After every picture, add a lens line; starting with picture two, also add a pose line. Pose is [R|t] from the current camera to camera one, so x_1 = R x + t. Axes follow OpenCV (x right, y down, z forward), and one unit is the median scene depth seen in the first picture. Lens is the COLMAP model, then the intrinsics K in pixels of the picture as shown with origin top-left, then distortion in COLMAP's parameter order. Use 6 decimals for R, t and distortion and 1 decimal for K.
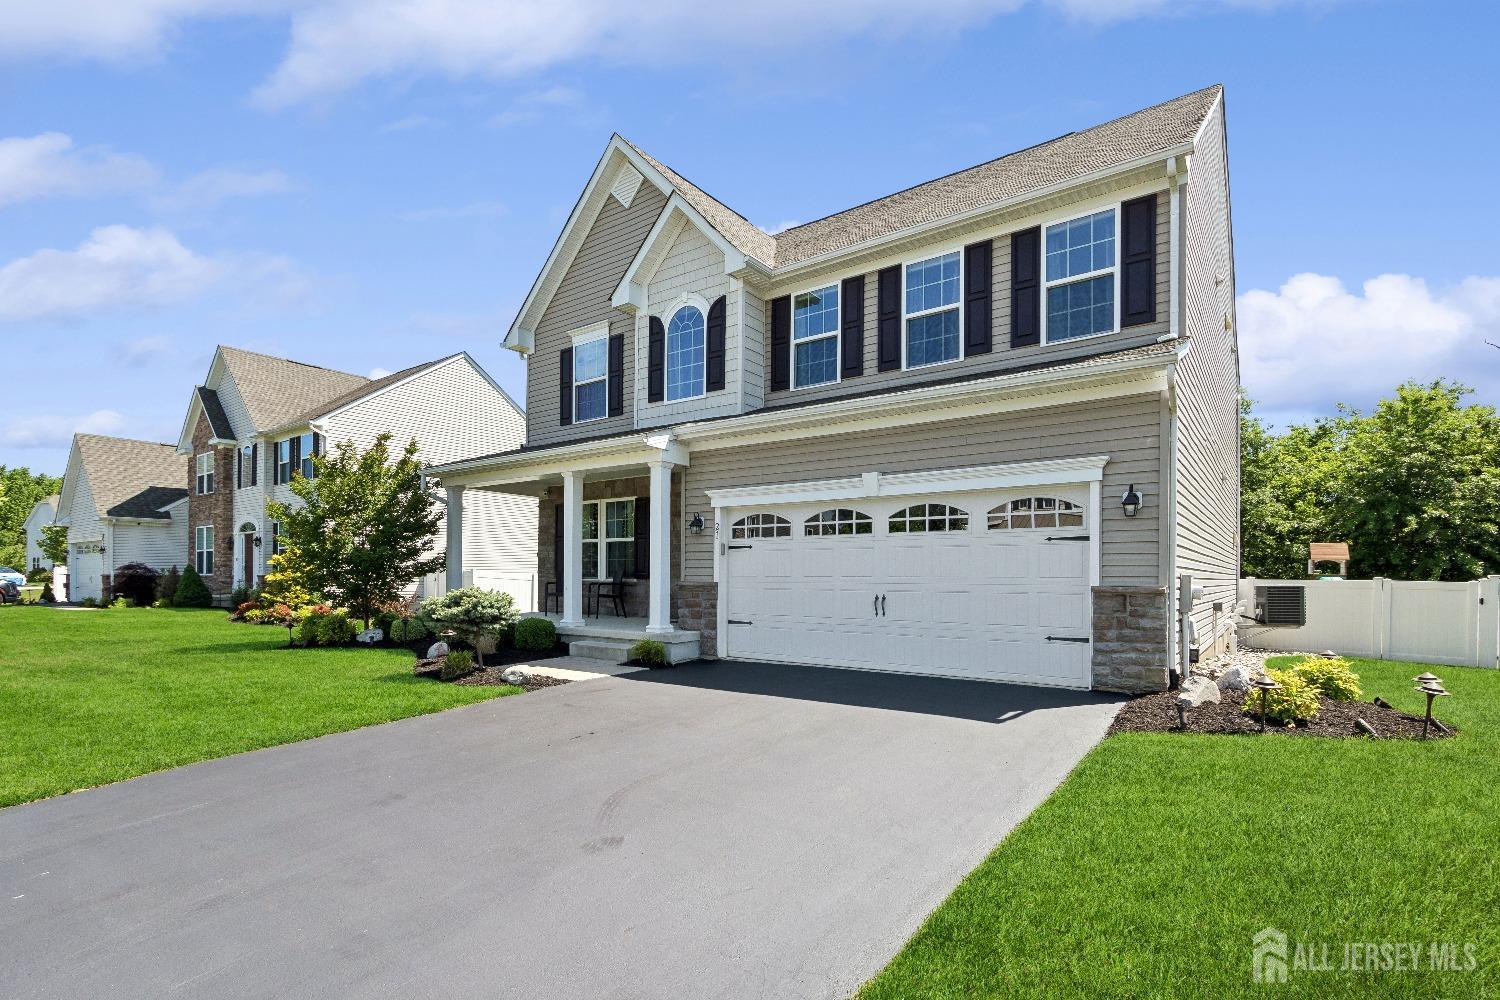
lens RADIAL K [[698.7, 0, 771.3], [0, 698.7, 569.0], [0, 0, 1]] dist [0.010393, -0.001126]
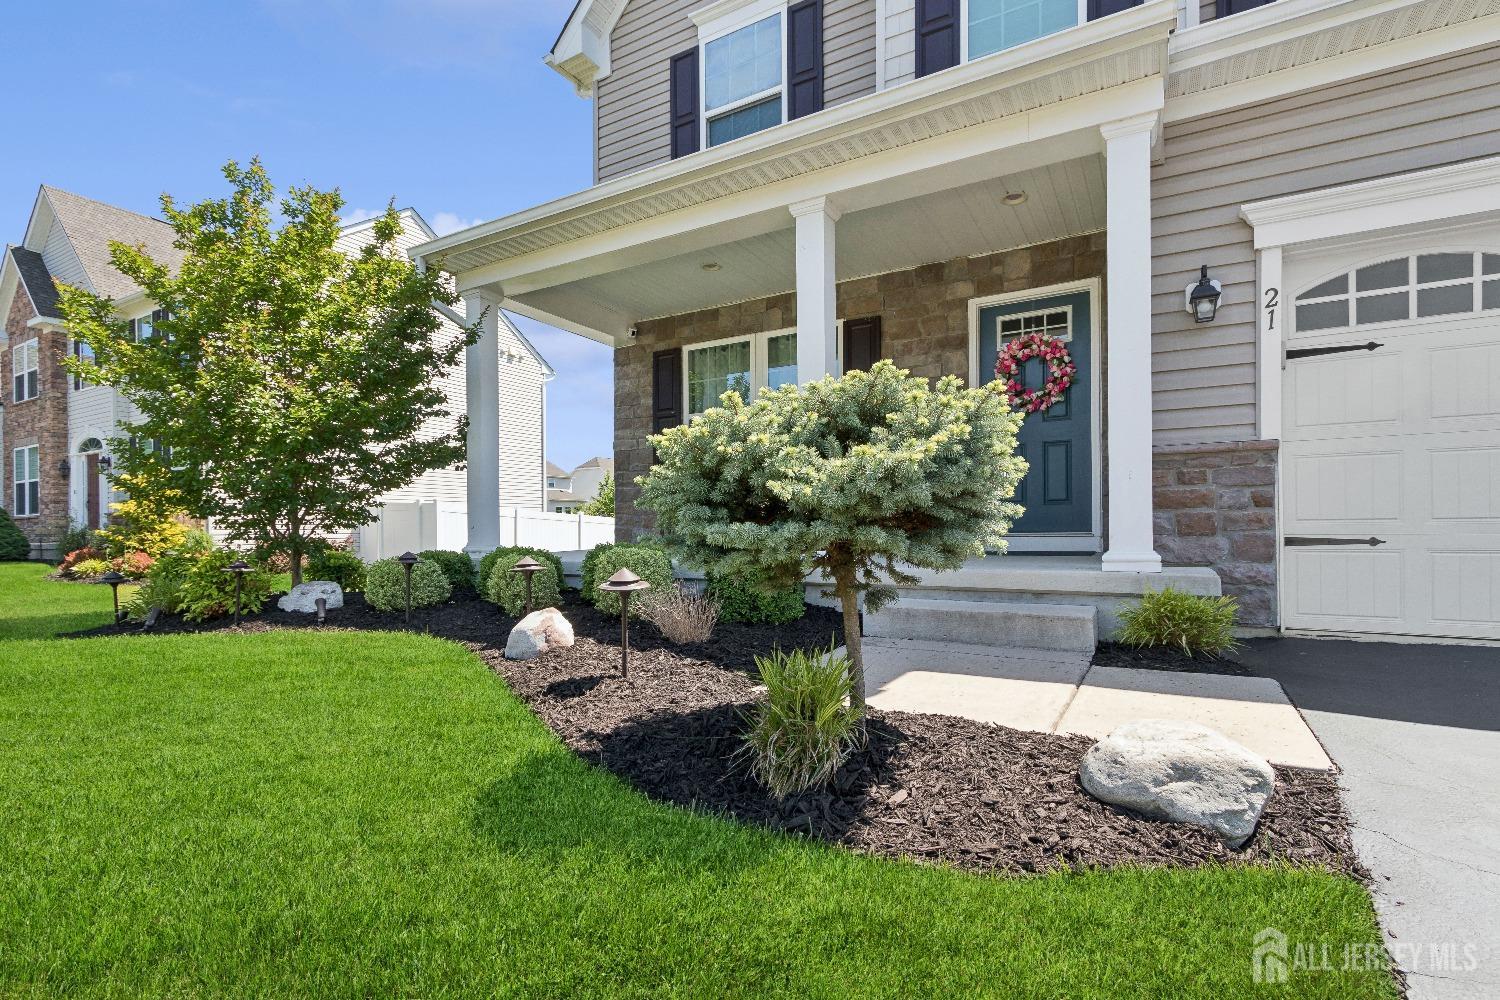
lens RADIAL K [[698.7, 0, 771.1], [0, 698.7, 520.4], [0, 0, 1]] dist [0.010393, -0.001126]
pose [[0.994696, -0.014249, 0.101871, -0.326598], [0.013960, 0.999896, 0.003550, 0.048005], [-0.101911, -0.002109, 0.994791, 0.523507]]
